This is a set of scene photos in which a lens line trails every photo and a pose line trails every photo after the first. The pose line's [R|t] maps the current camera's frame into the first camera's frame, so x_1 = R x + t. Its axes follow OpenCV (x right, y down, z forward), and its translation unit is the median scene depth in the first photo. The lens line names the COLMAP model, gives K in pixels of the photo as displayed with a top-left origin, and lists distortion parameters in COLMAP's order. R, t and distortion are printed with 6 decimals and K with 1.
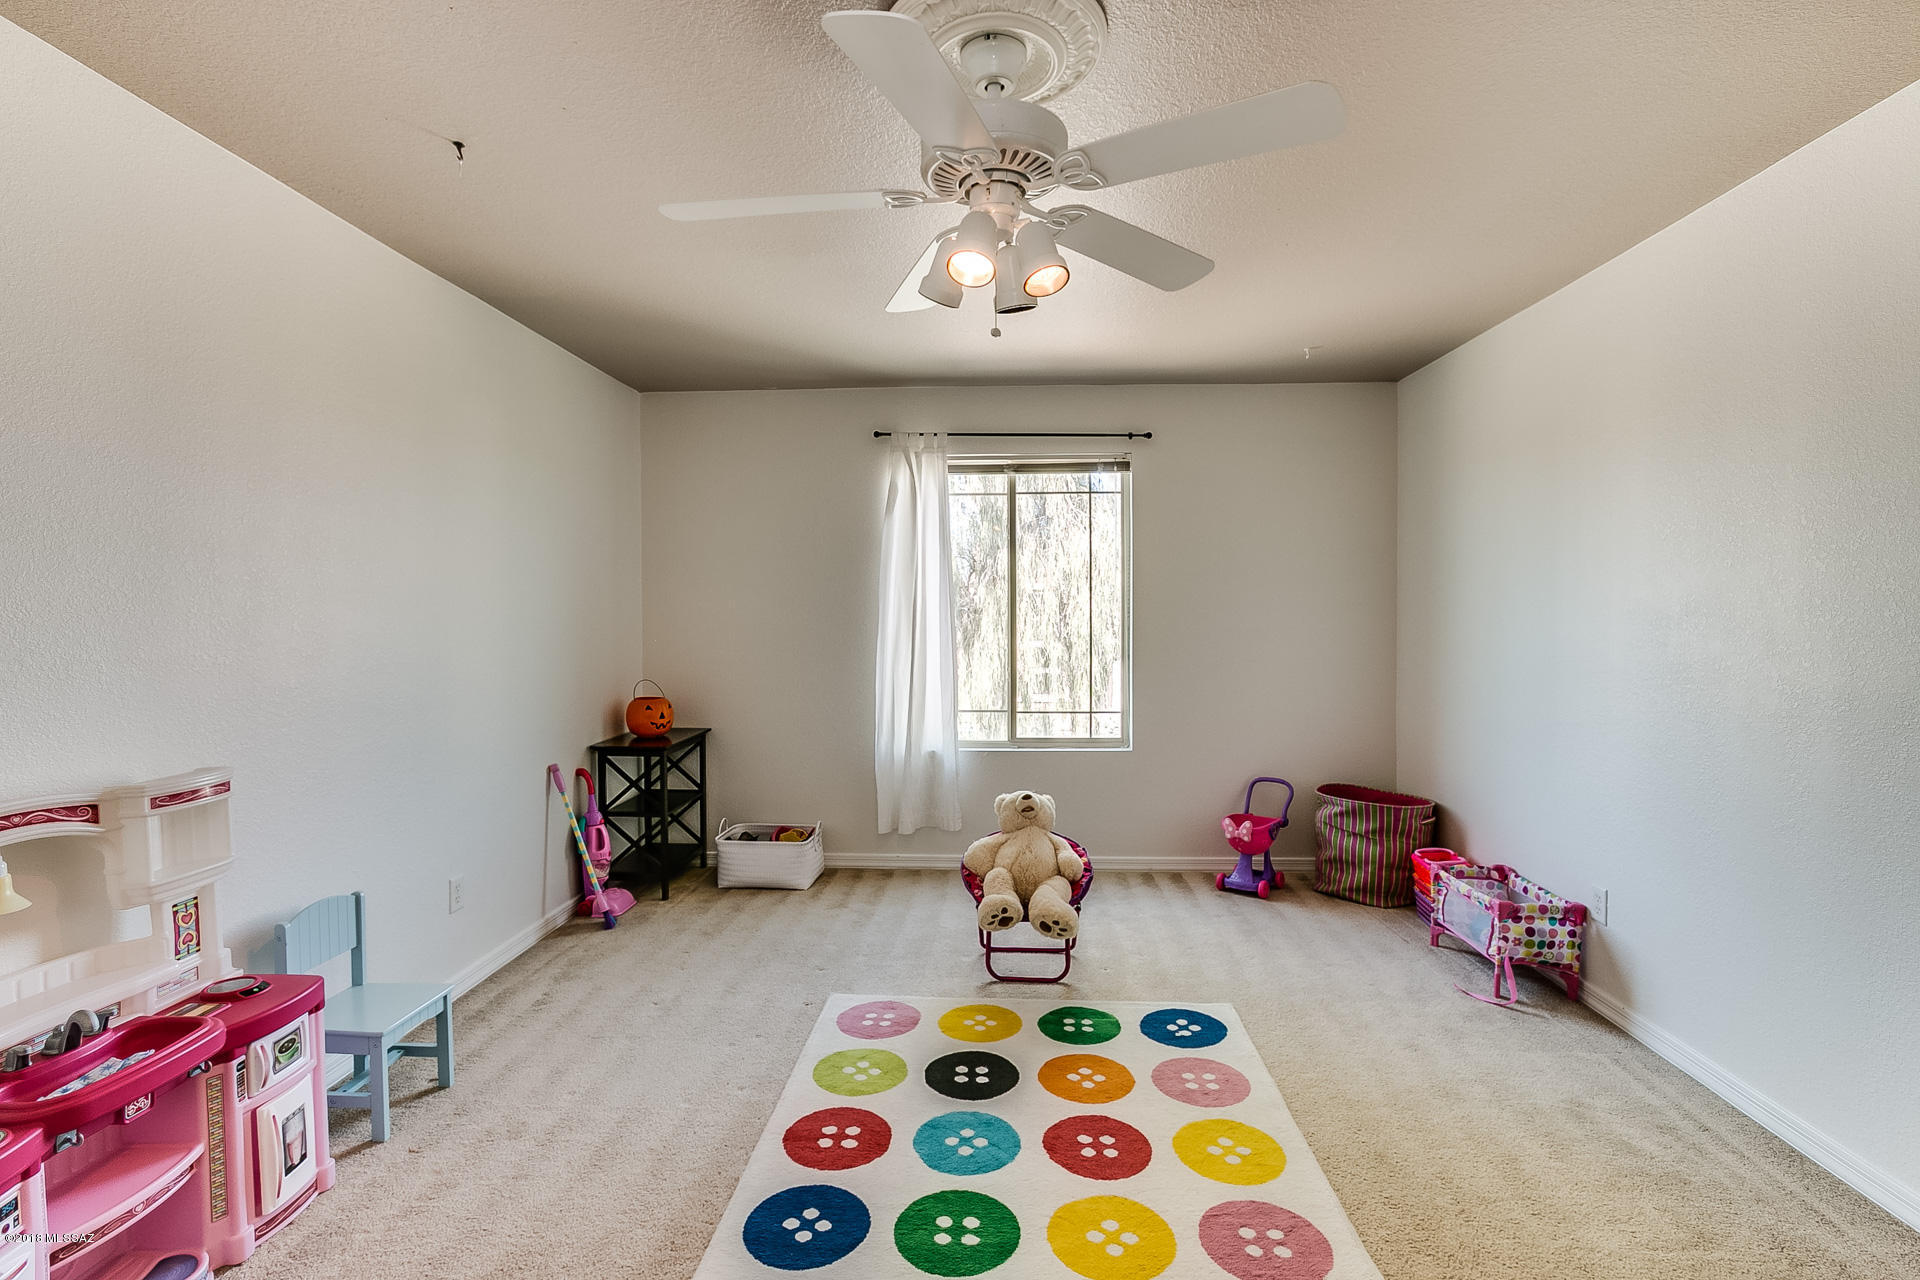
lens RADIAL K [[892.6, 0, 960.0], [0, 892.6, 640.0], [0, 0, 1]] dist [-0.004120, 0.001033]
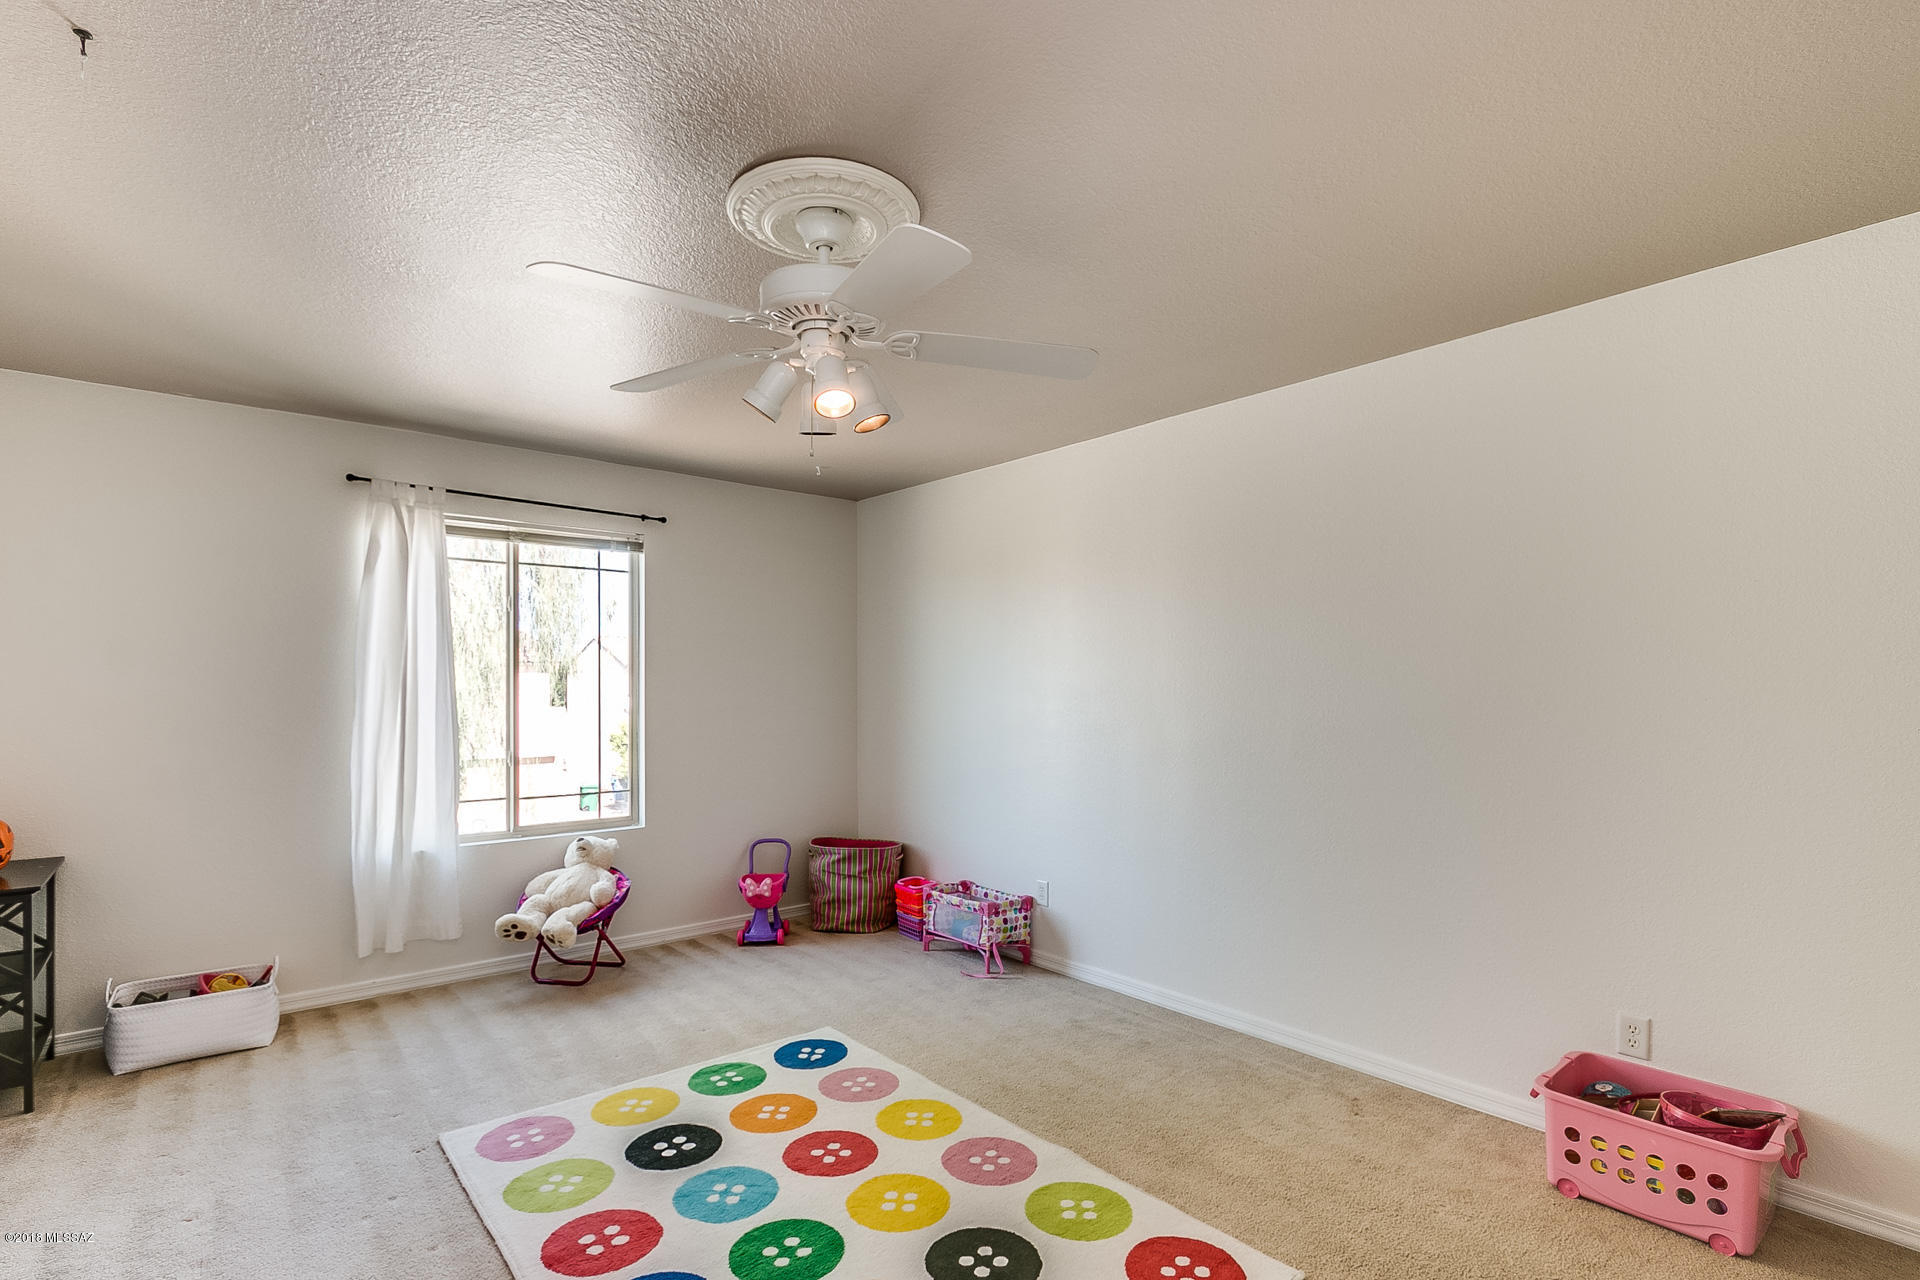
lens RADIAL K [[914.5, 0, 936.4], [0, 914.5, 696.3], [0, 0, 1]] dist [-0.009961, 0.000106]
pose [[0.736074, -0.004120, 0.676889, -0.303527], [0.020365, 0.999664, -0.016062, -0.001633], [-0.676595, 0.025608, 0.735910, 0.011424]]
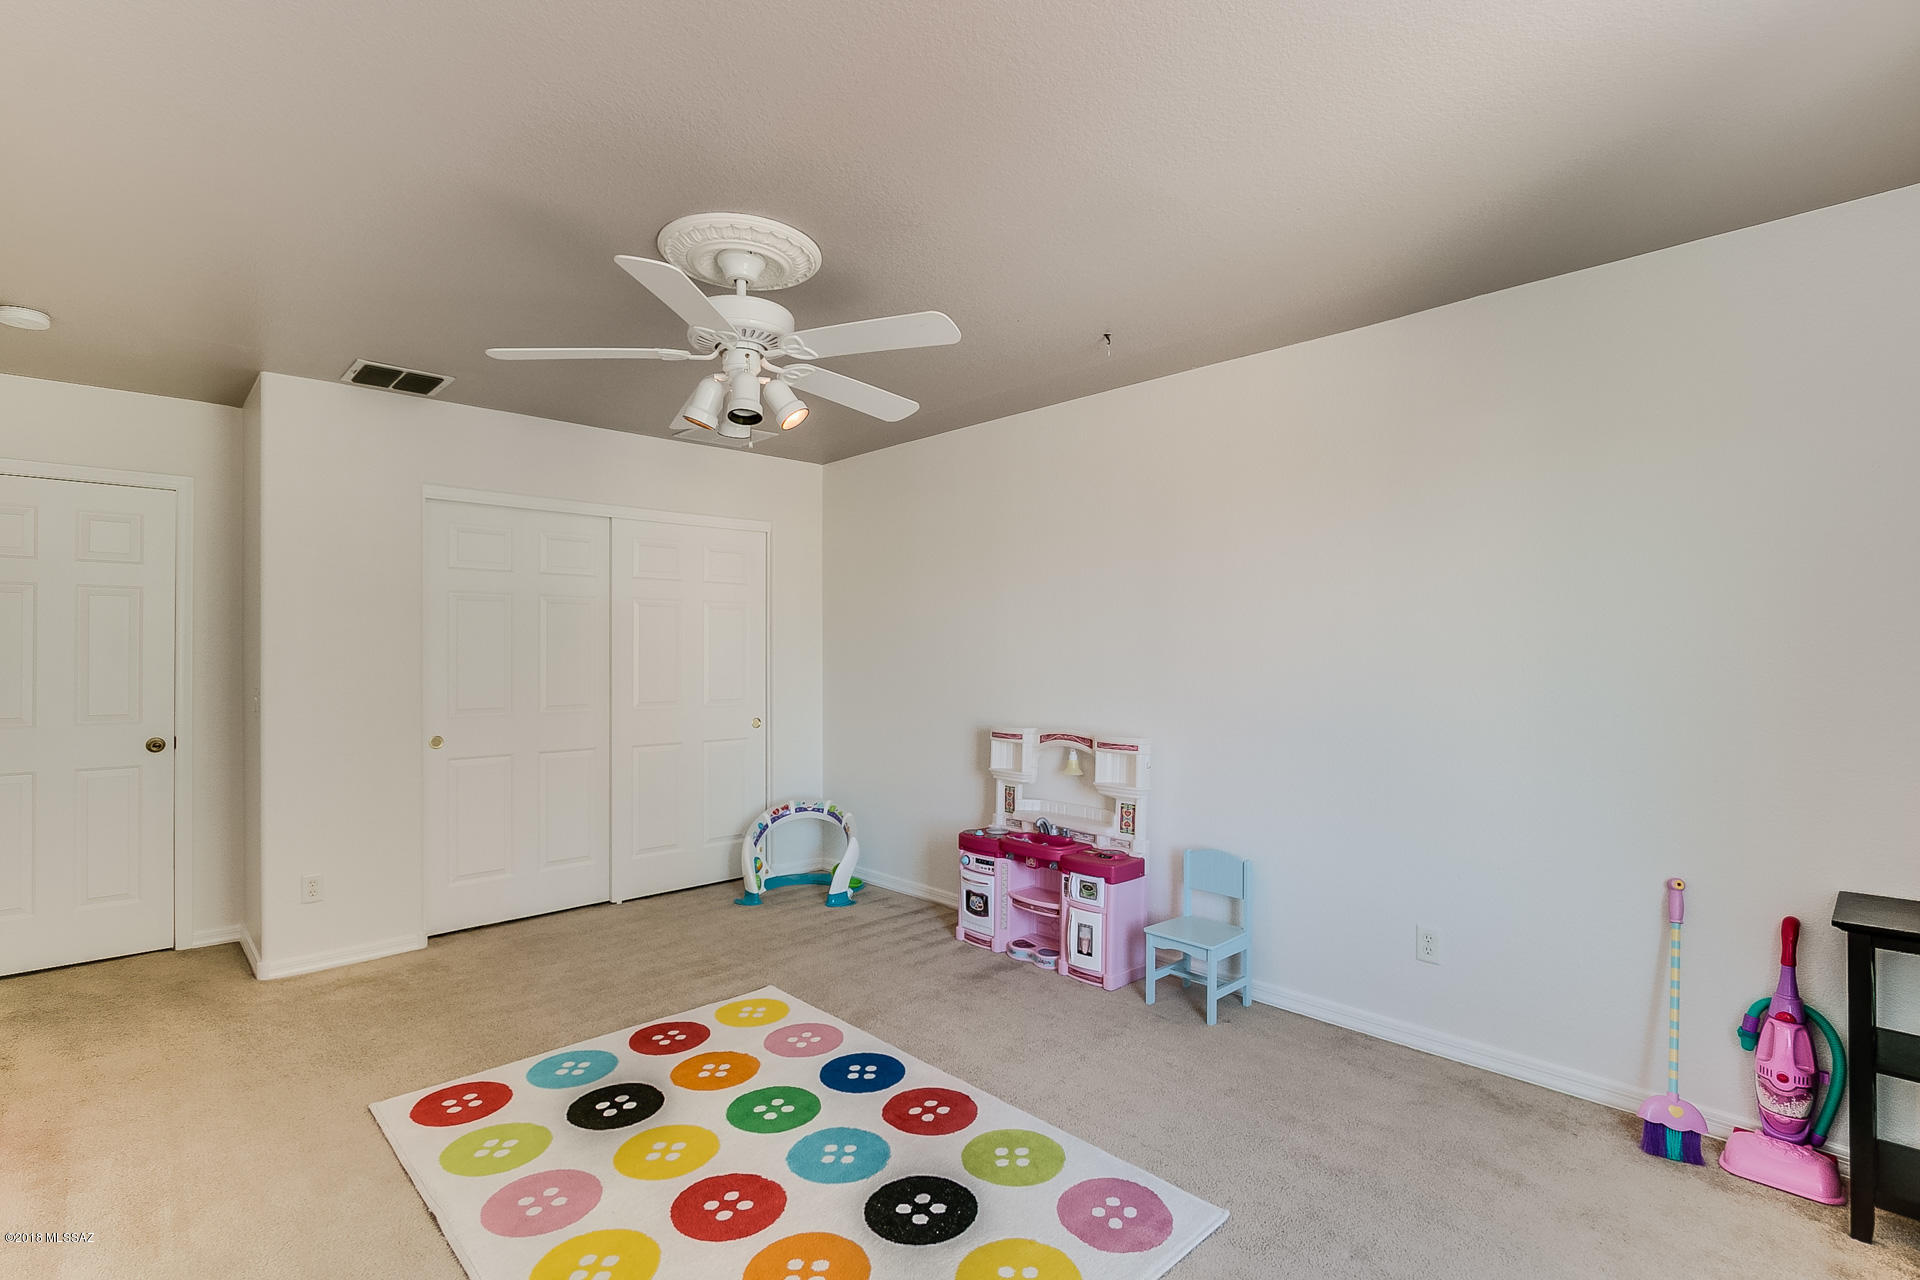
lens RADIAL K [[884.8, 0, 960.0], [0, 884.8, 640.0], [0, 0, 1]] dist [-0.003387, 0.000233]
pose [[-0.681908, -0.007237, -0.731402, 0.385035], [-0.020473, 0.999748, 0.009195, -0.034434], [0.731151, 0.021245, -0.681884, 1.019195]]
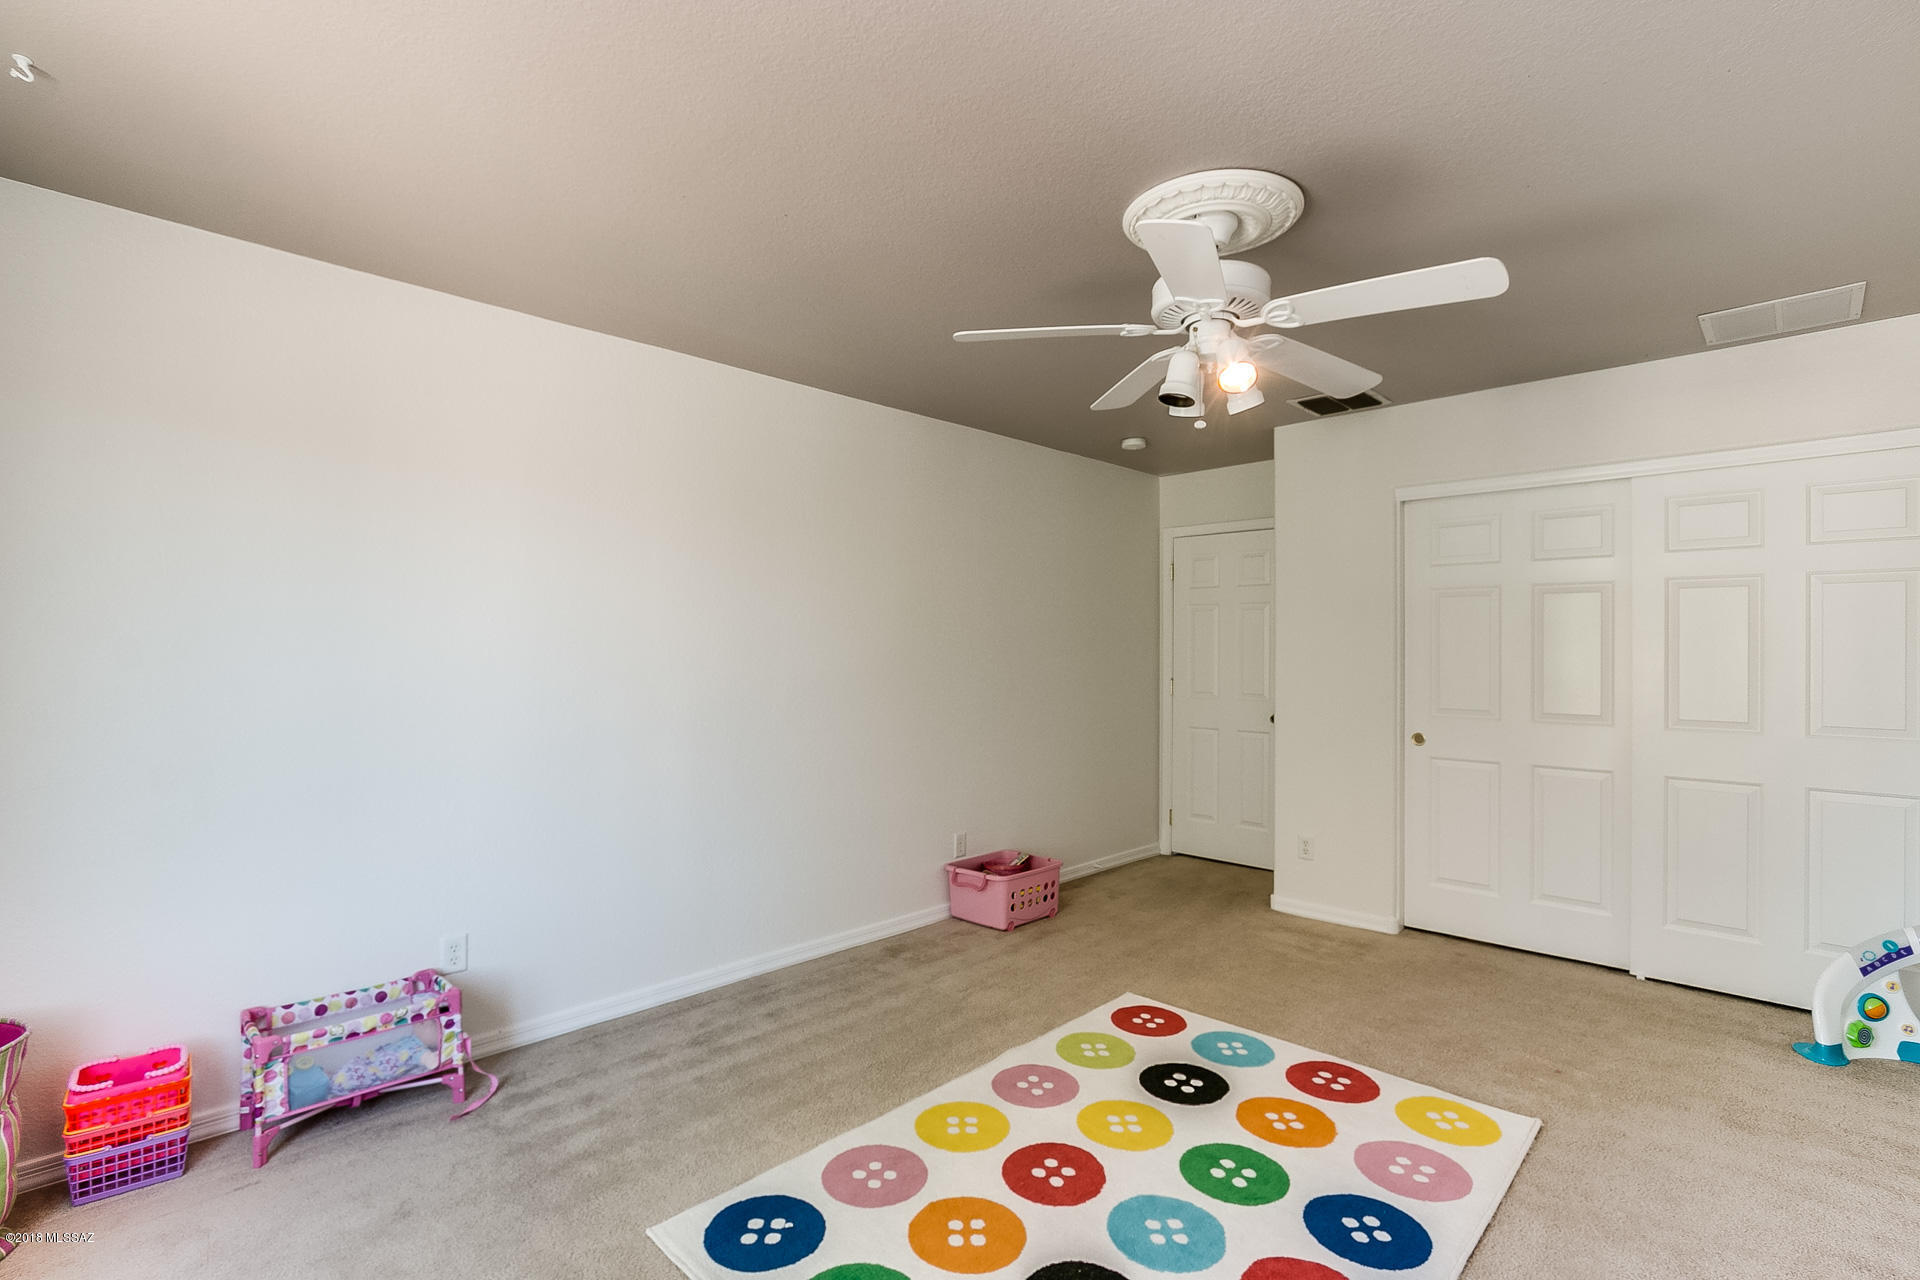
lens RADIAL K [[892.6, 0, 960.0], [0, 892.6, 640.0], [0, 0, 1]] dist [-0.004120, 0.001033]
pose [[-0.758850, 0.010968, 0.651173, -0.244884], [0.021951, 0.999721, 0.008742, -0.031657], [-0.650896, 0.020928, -0.758879, 1.024266]]
